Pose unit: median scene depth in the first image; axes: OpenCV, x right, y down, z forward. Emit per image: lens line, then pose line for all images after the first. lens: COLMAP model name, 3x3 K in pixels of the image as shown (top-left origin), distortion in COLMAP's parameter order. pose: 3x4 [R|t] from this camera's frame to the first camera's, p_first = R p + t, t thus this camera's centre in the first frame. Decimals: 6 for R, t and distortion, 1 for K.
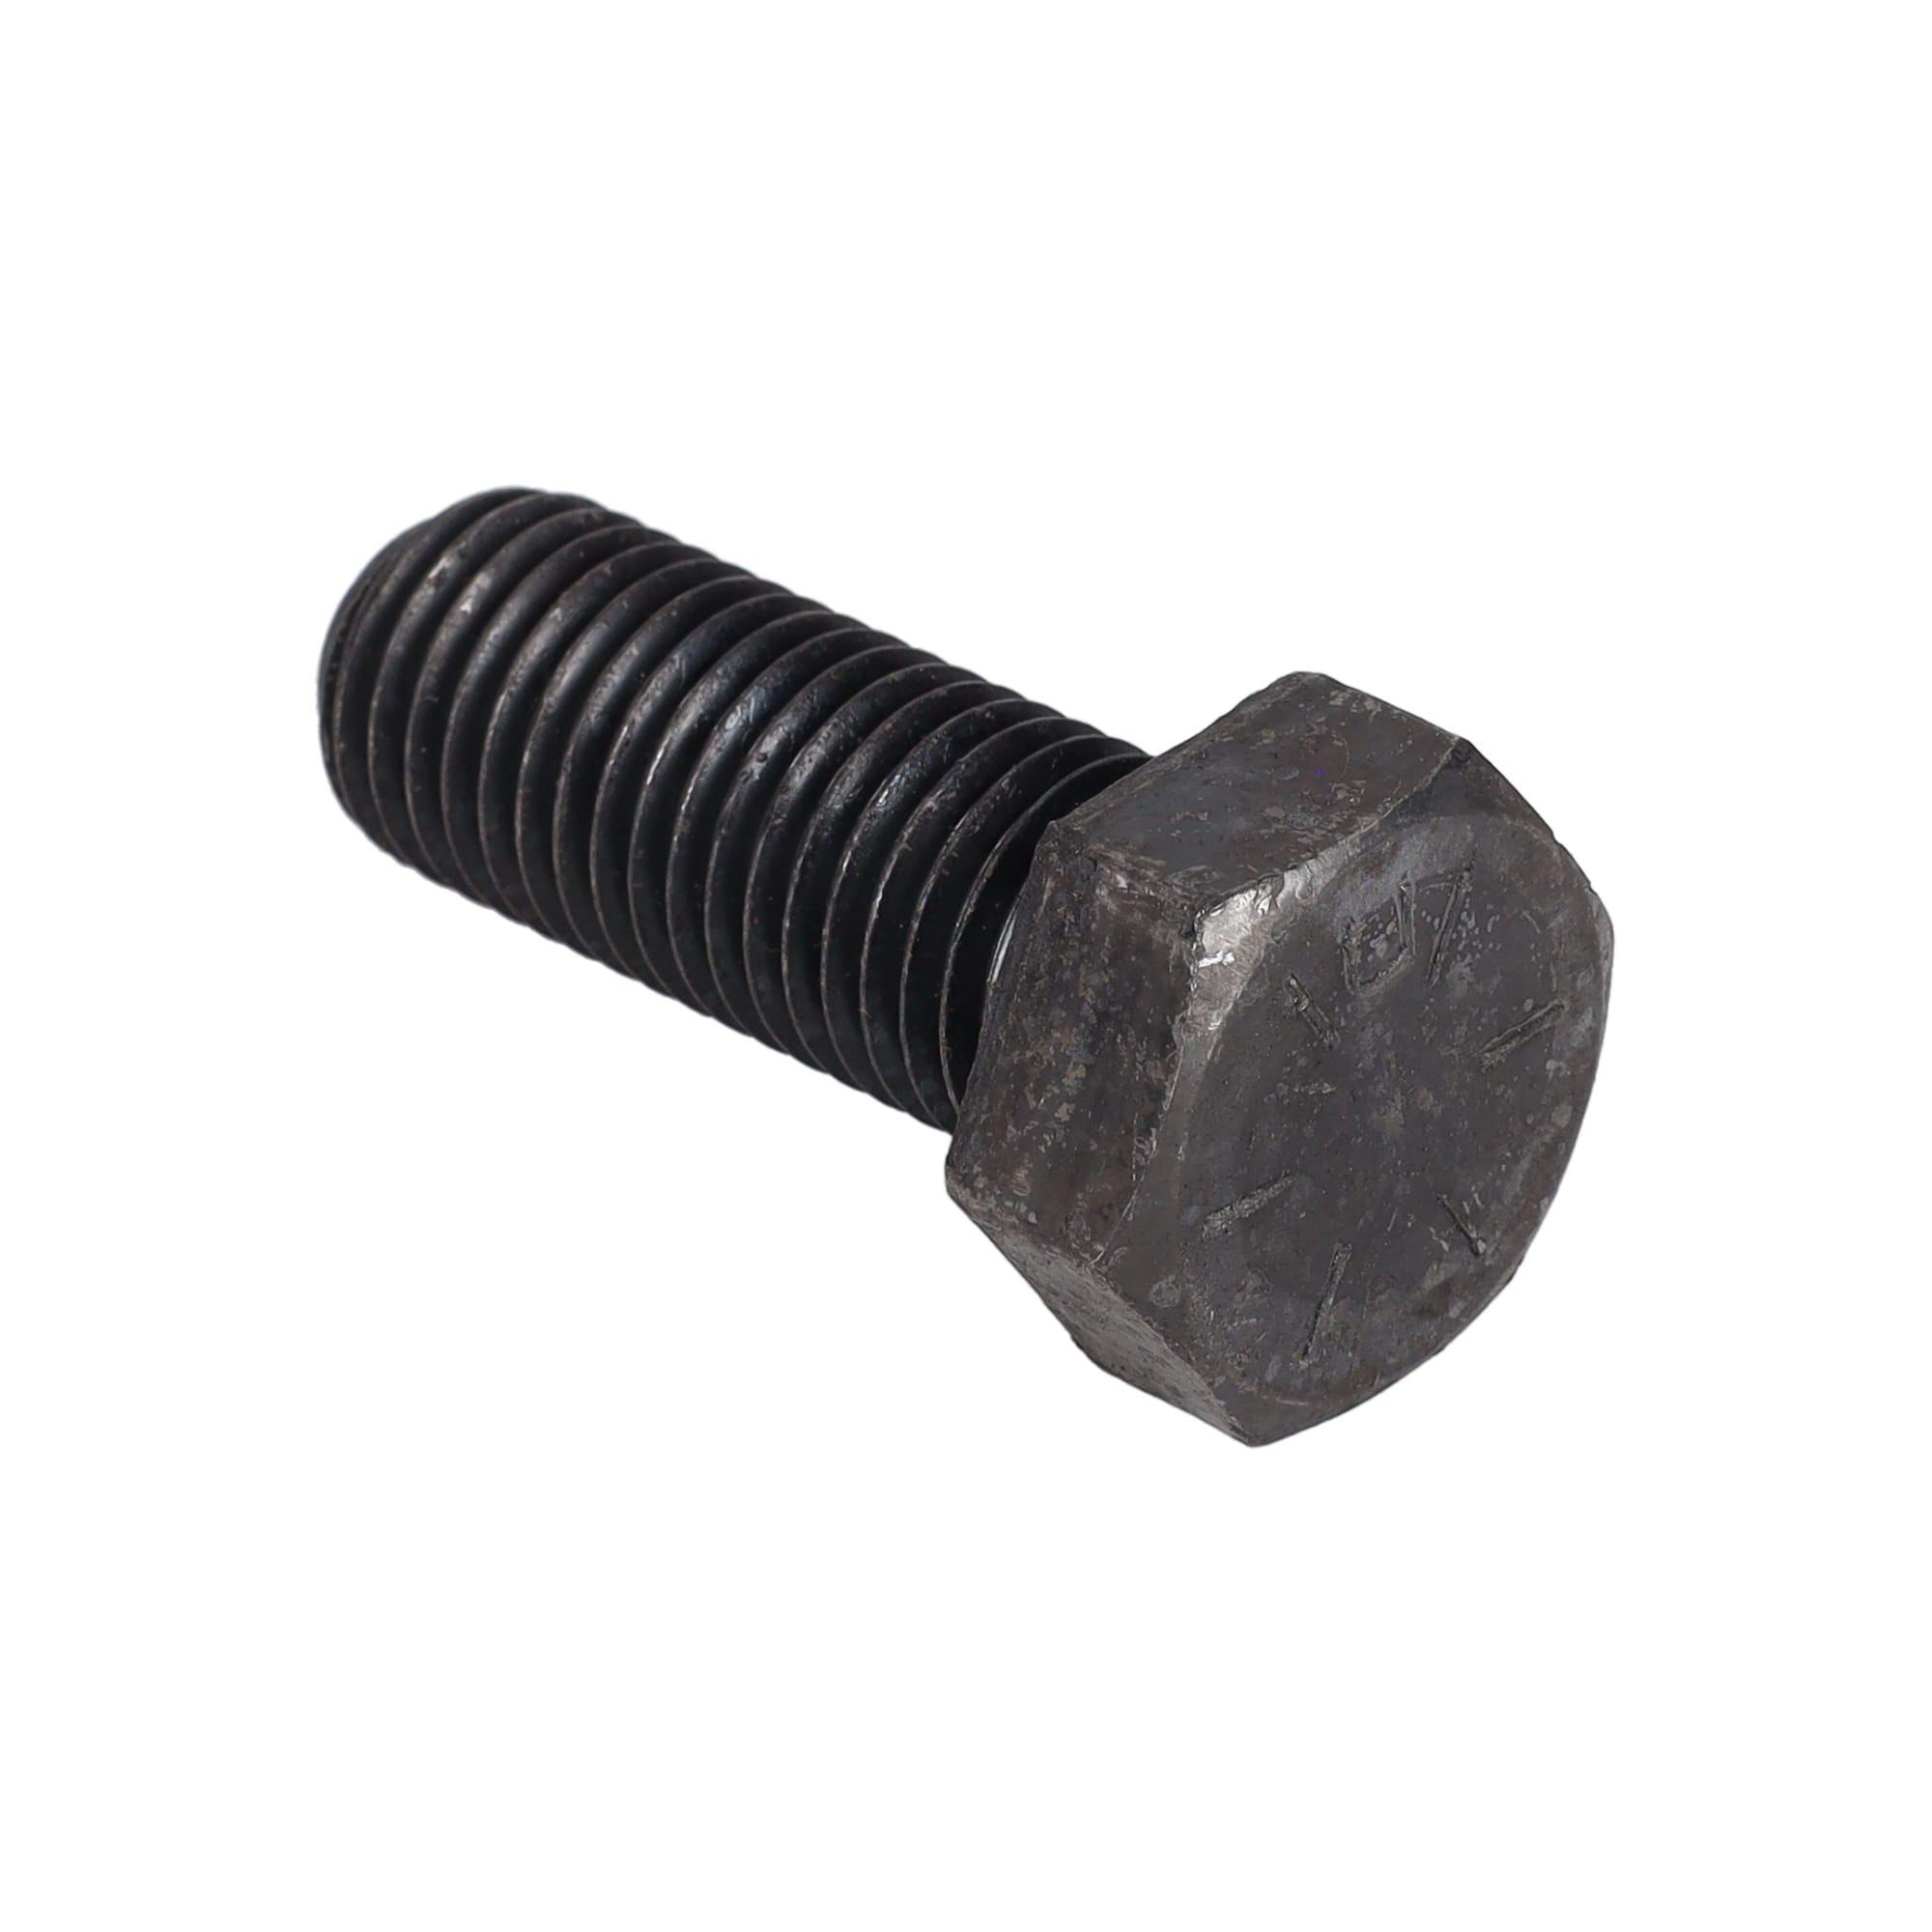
lens RADIAL K [[10916.0, 0, 966.0], [0, 10916.0, 966.0], [0, 0, 1]] dist [-0.232167, -18.186546]
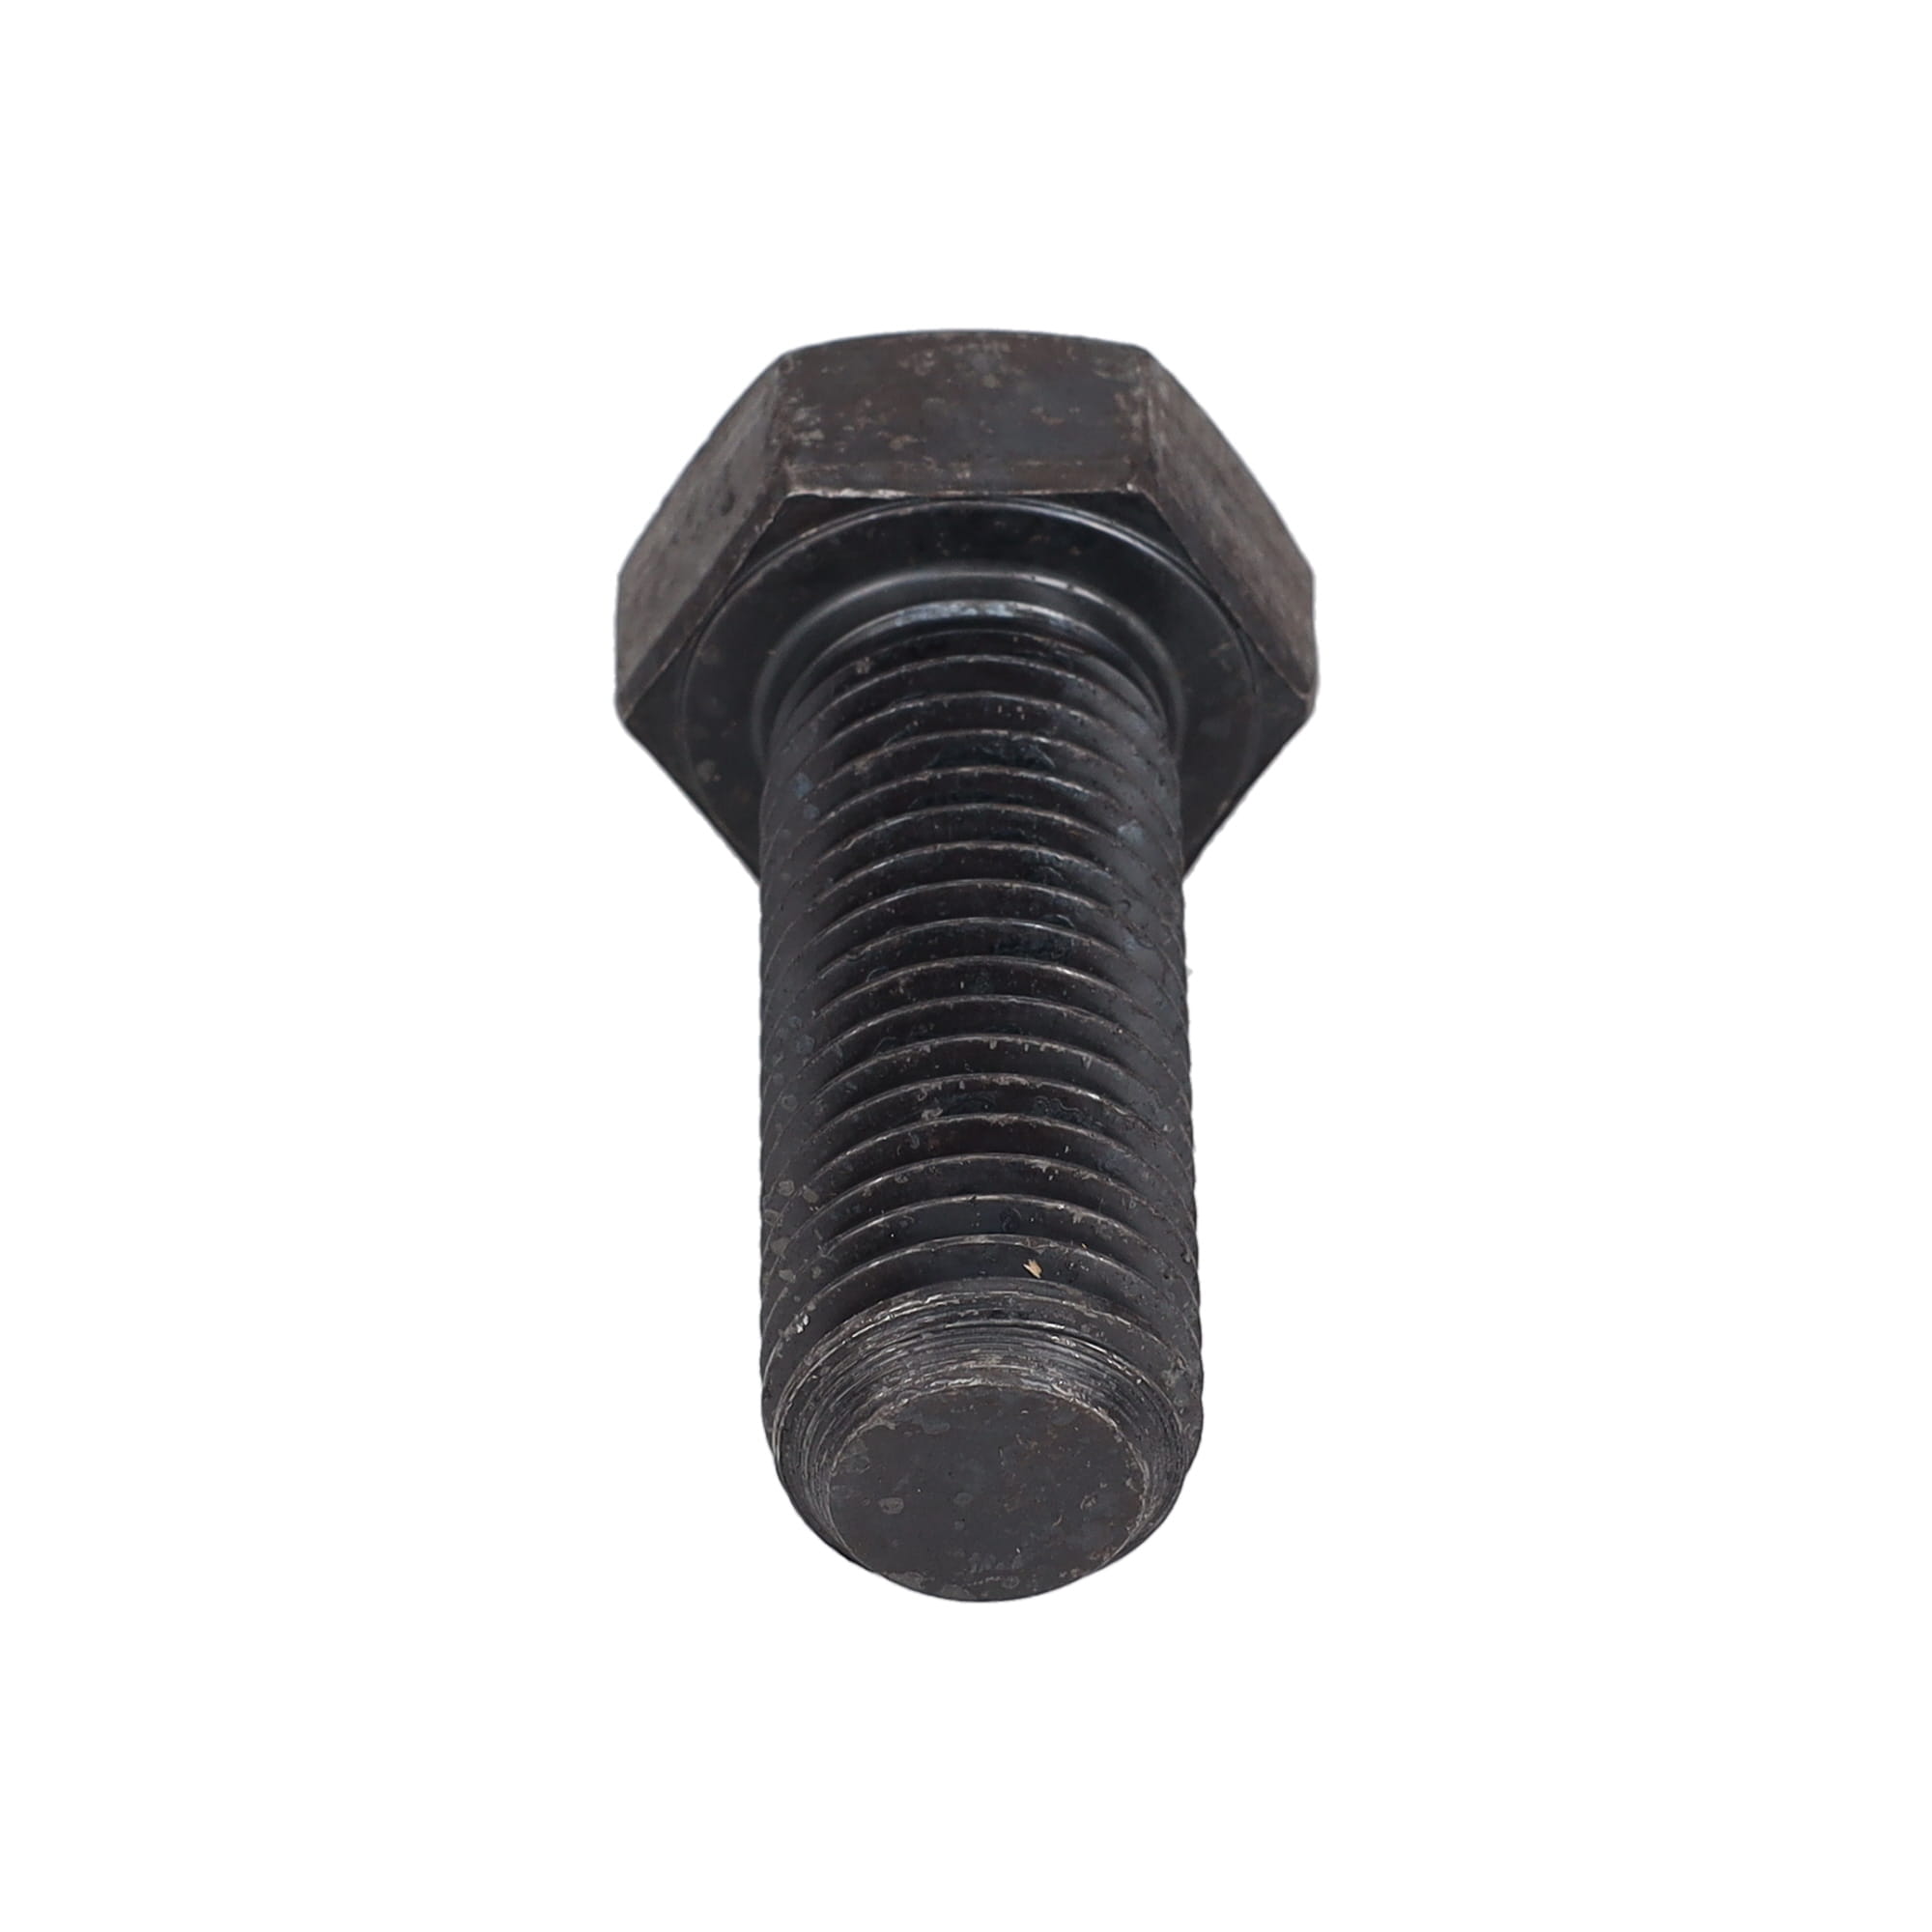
lens RADIAL K [[10916.0, 0, 966.0], [0, 10916.0, 966.0], [0, 0, 1]] dist [-0.232167, -18.186546]
pose [[-0.707398, -0.418773, 0.569401, -0.602458], [0.446908, 0.359115, 0.819335, -0.869878], [-0.547596, 0.834065, -0.066884, 1.117855]]
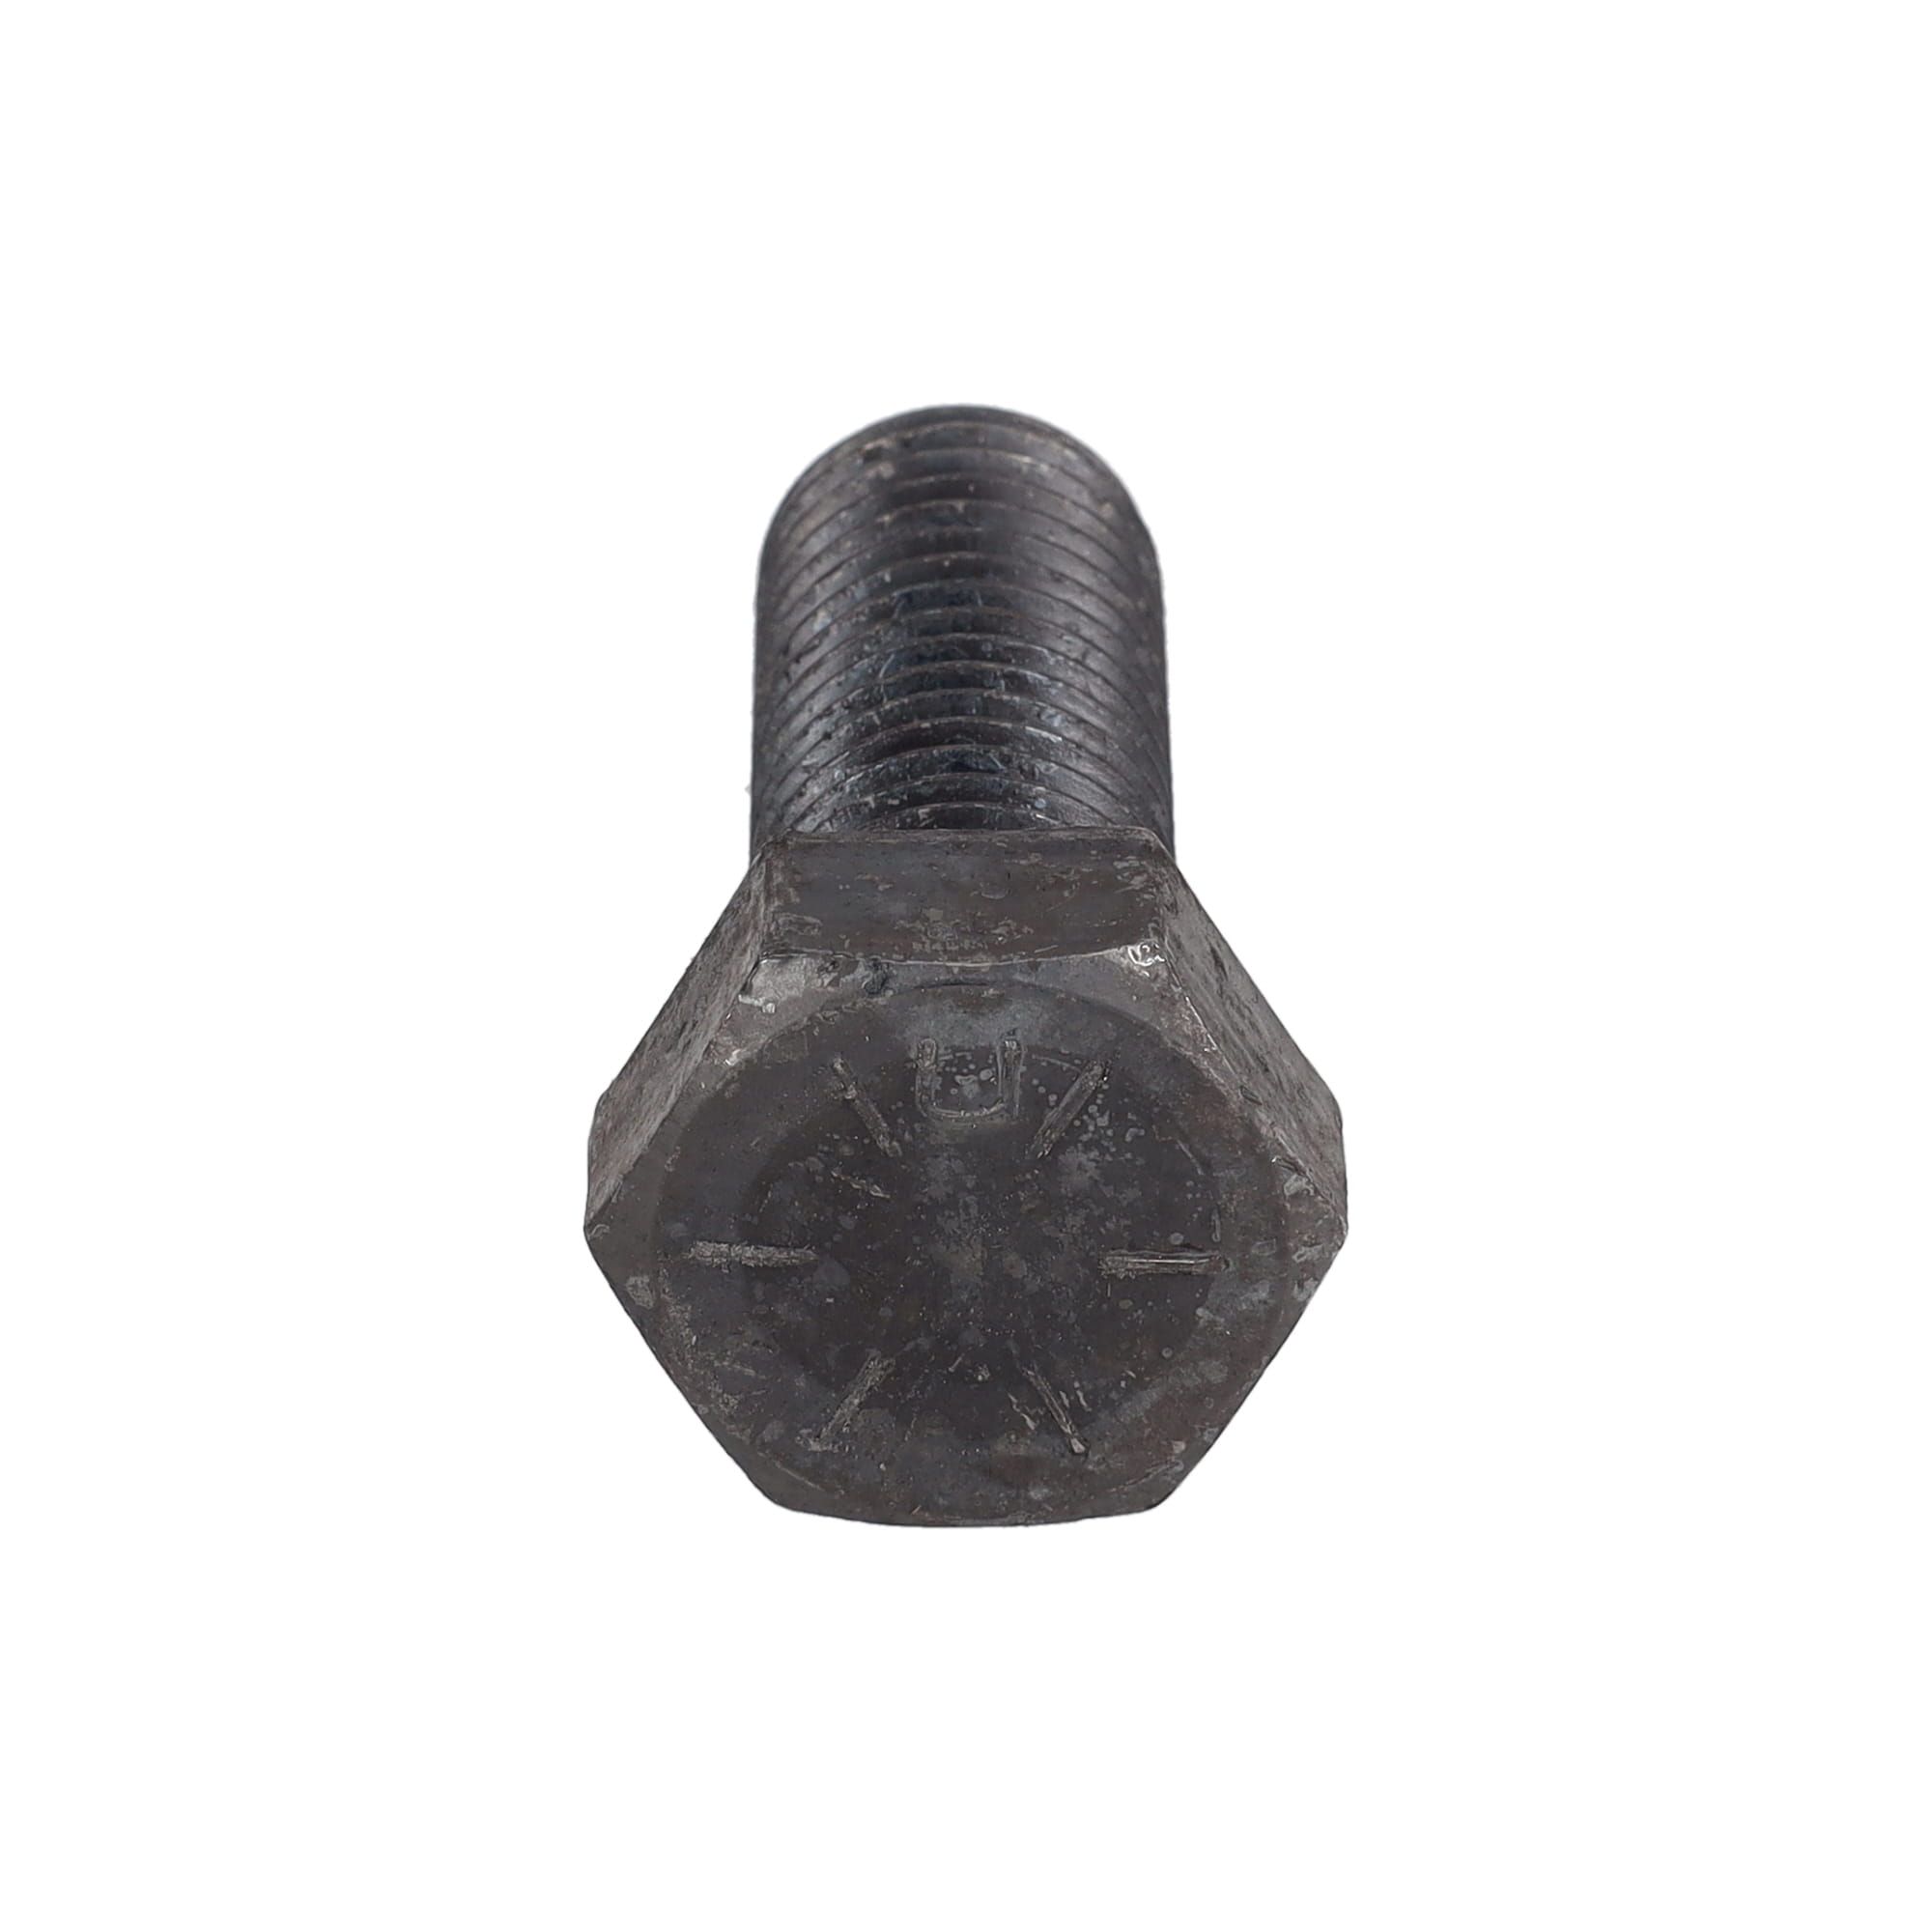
lens RADIAL K [[10916.0, 0, 966.0], [0, 10916.0, 966.0], [0, 0, 1]] dist [-0.232167, -18.186546]
pose [[0.702862, 0.437903, -0.560559, 0.585350], [-0.435823, 0.887918, 0.147172, -0.156330], [0.562178, 0.140863, 0.814932, 0.195512]]
